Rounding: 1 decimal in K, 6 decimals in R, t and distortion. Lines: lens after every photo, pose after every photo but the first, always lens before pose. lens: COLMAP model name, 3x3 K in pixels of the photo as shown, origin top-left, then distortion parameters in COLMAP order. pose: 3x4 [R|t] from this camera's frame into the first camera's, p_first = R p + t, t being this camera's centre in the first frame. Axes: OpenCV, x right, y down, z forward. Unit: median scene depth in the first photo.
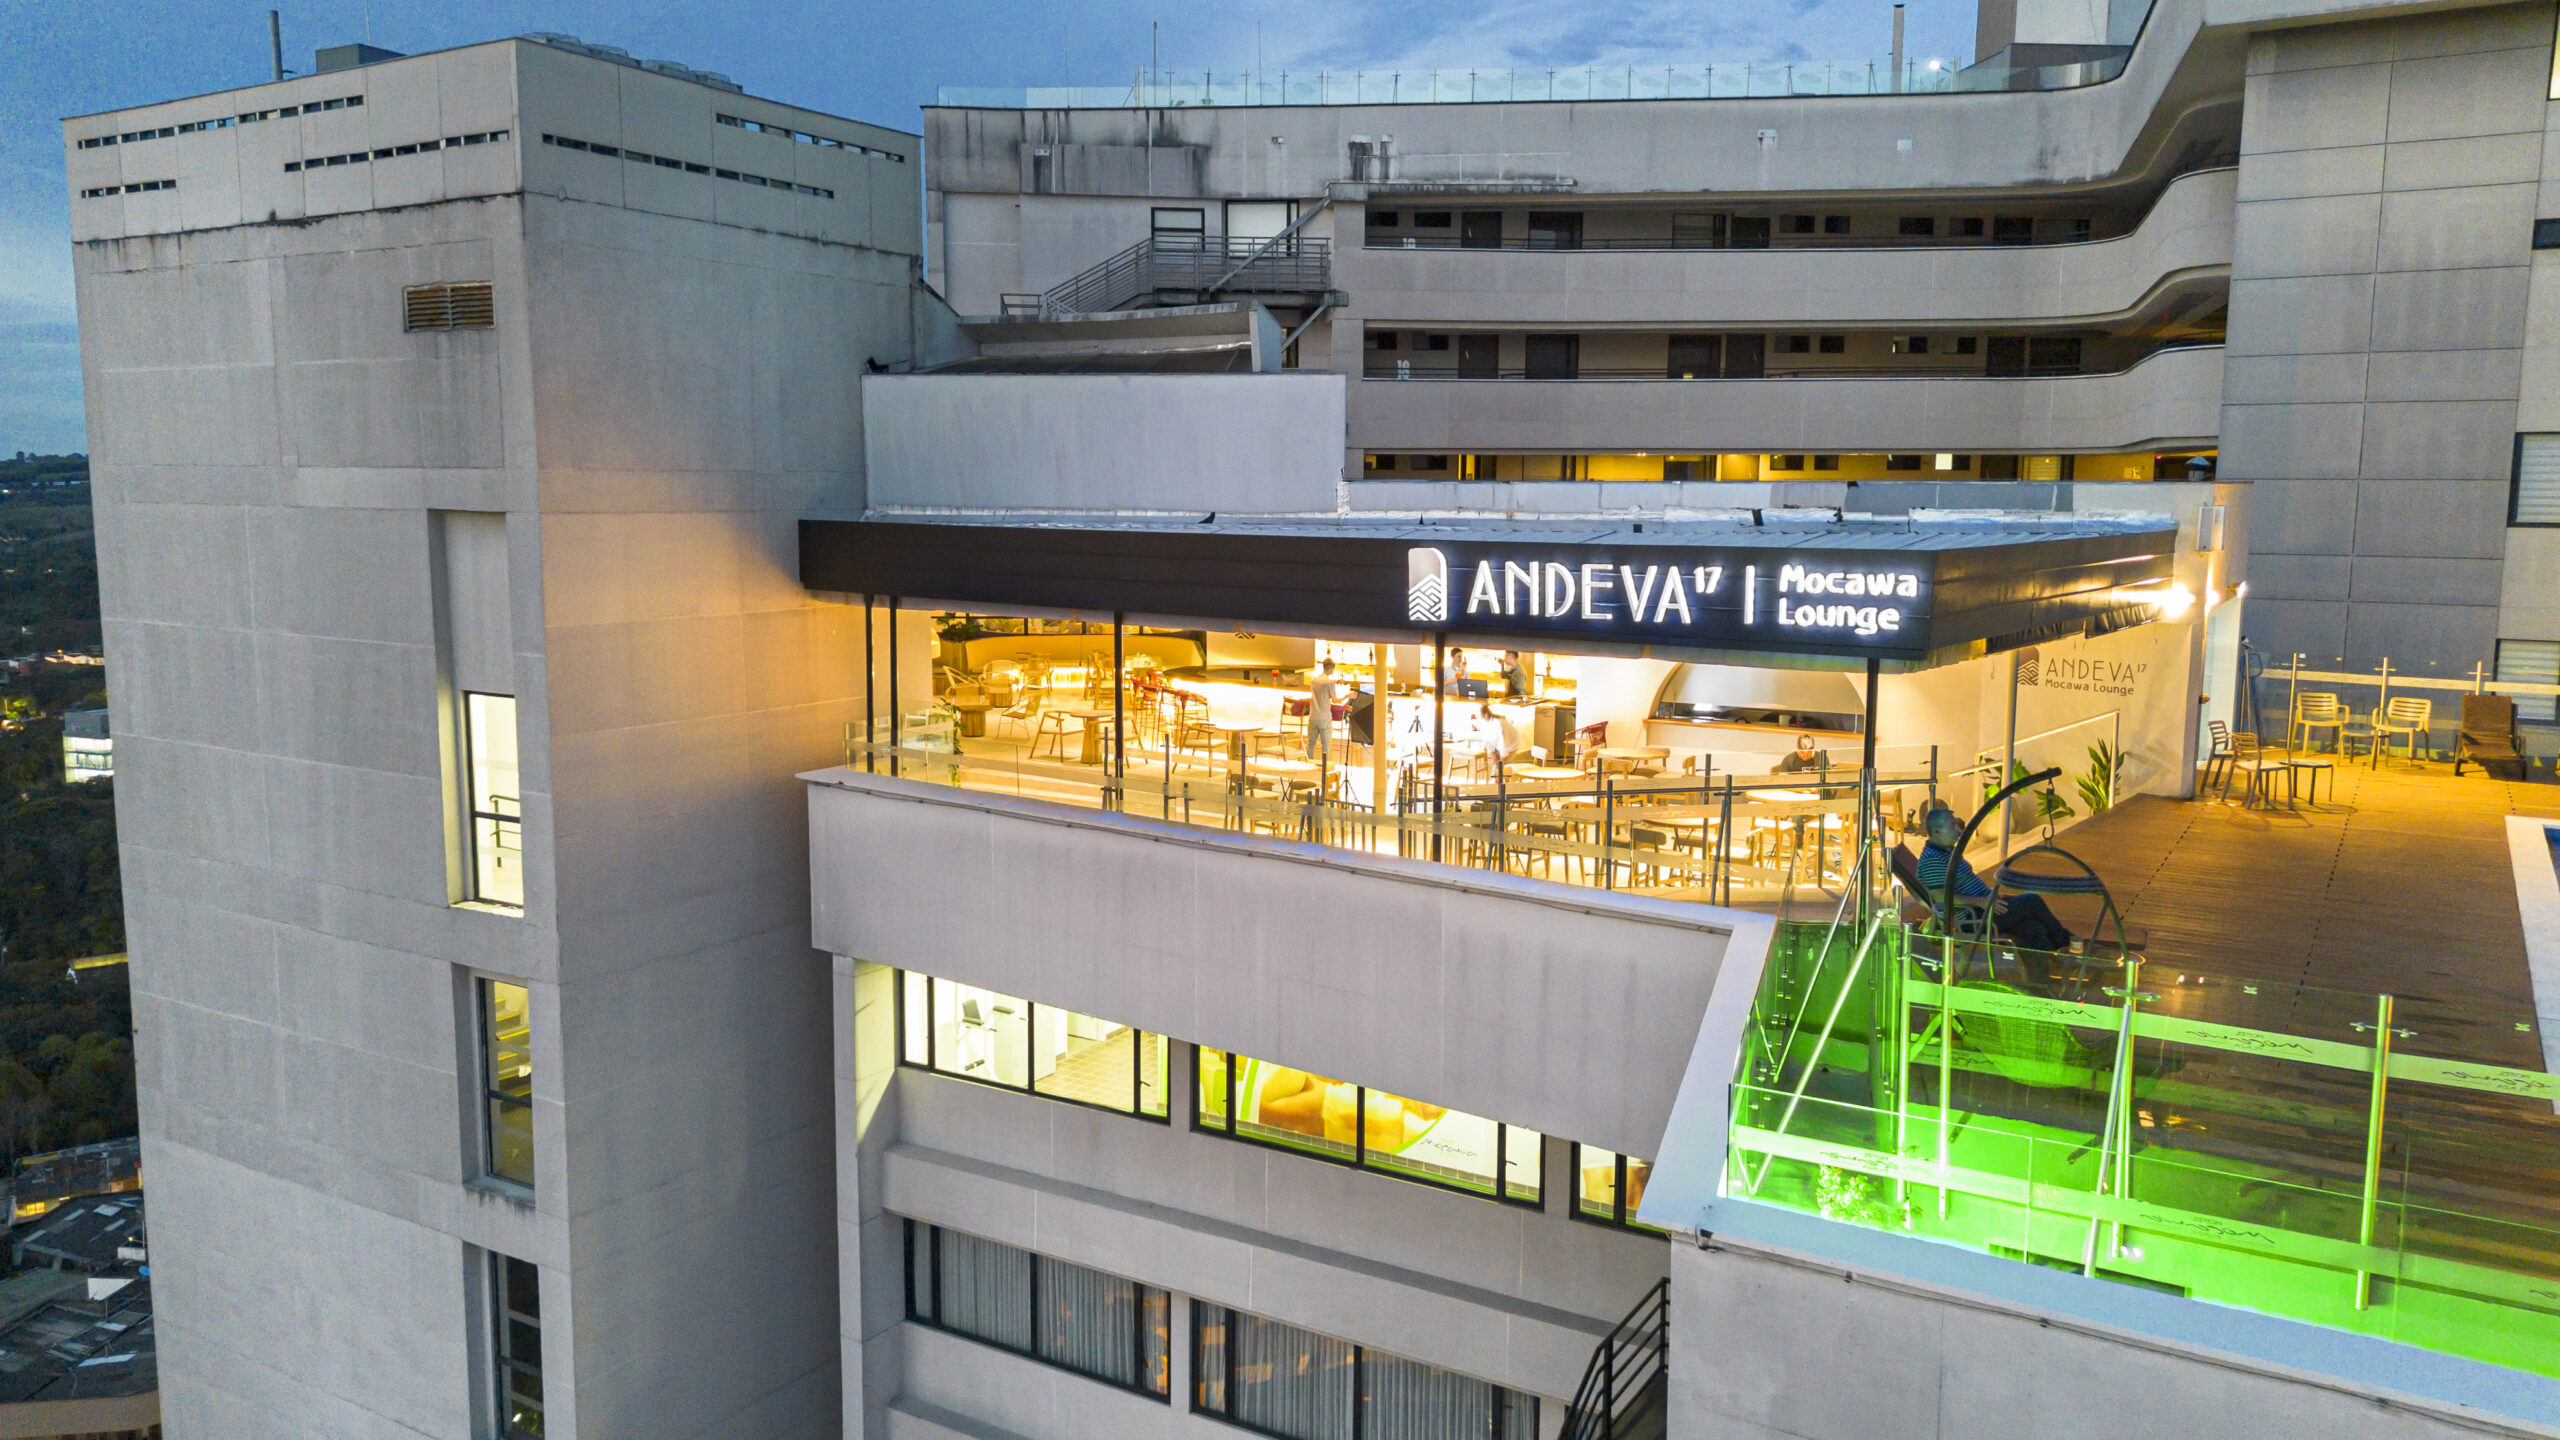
lens RADIAL K [[1841.6, 0, 1272.6], [0, 1841.6, 728.6], [0, 0, 1]] dist [0.066601, -0.004072]
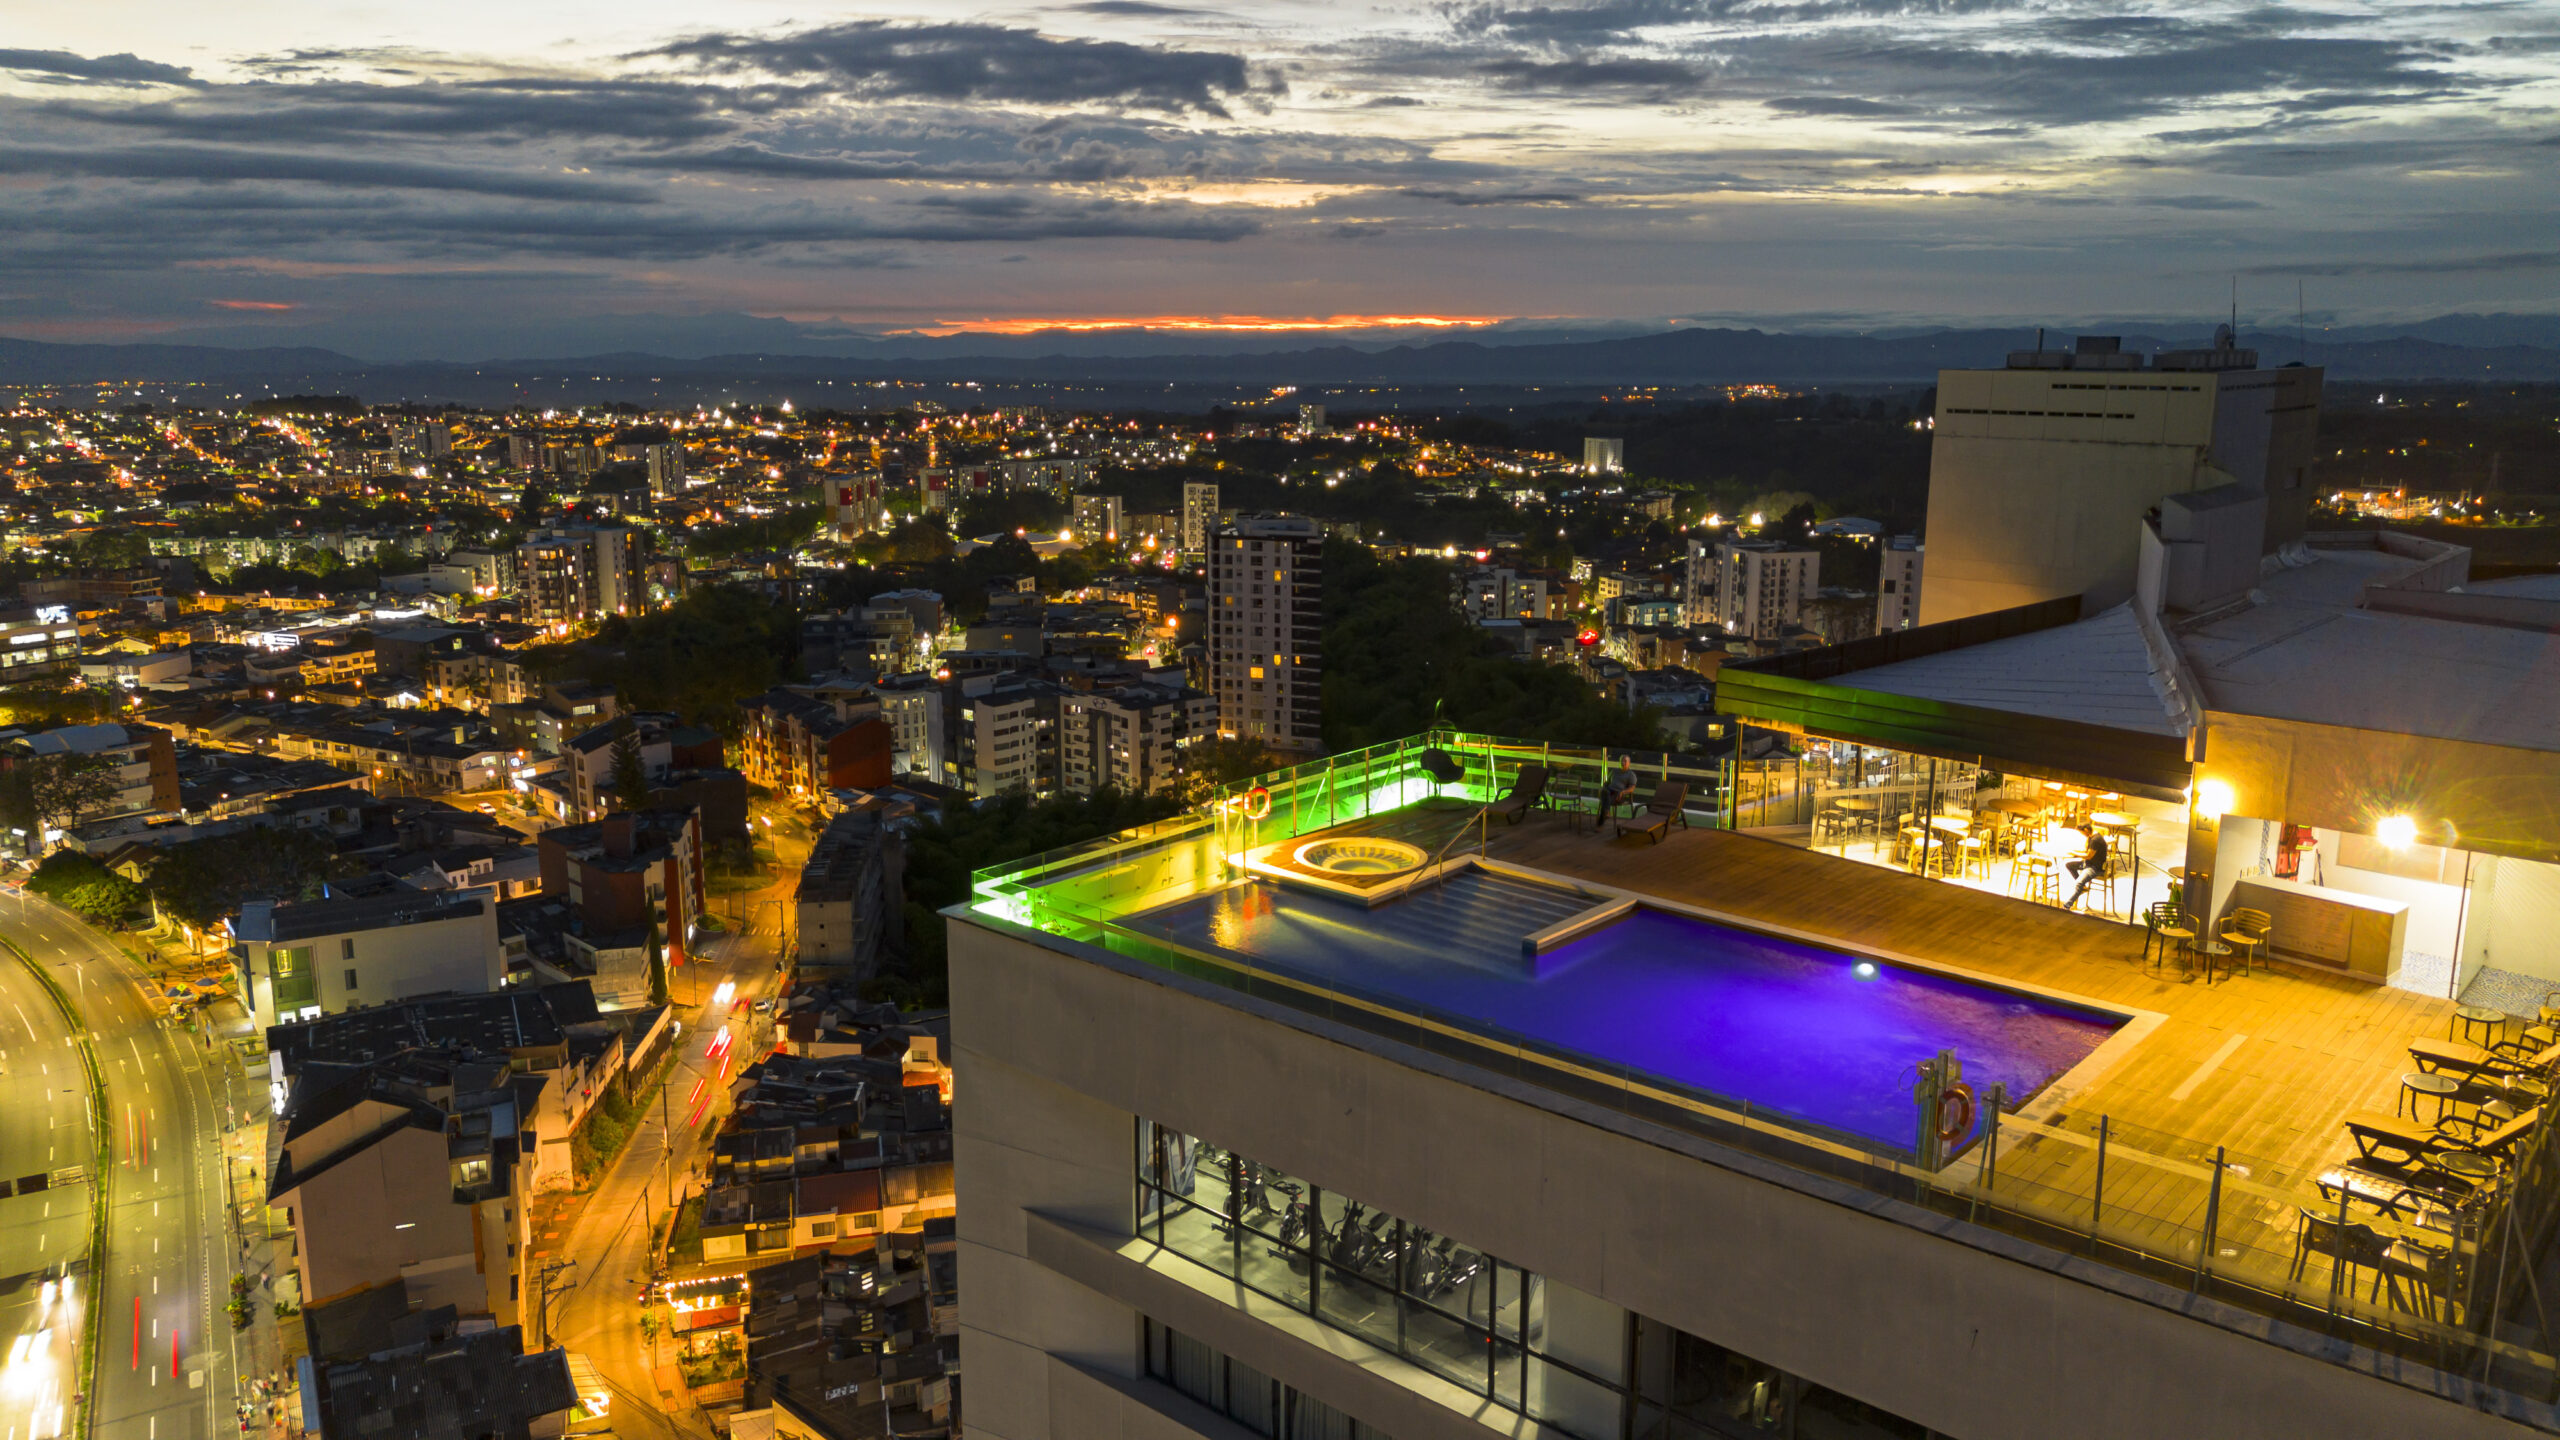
lens RADIAL K [[1810.0, 0, 1286.0], [0, 1810.0, 723.0], [0, 0, 1]] dist [0.065535, -0.057051]
pose [[-0.173920, 0.198628, -0.964520, 0.800819], [-0.133315, 0.965681, 0.222906, -0.139858], [0.975694, 0.167353, -0.141471, 0.247003]]
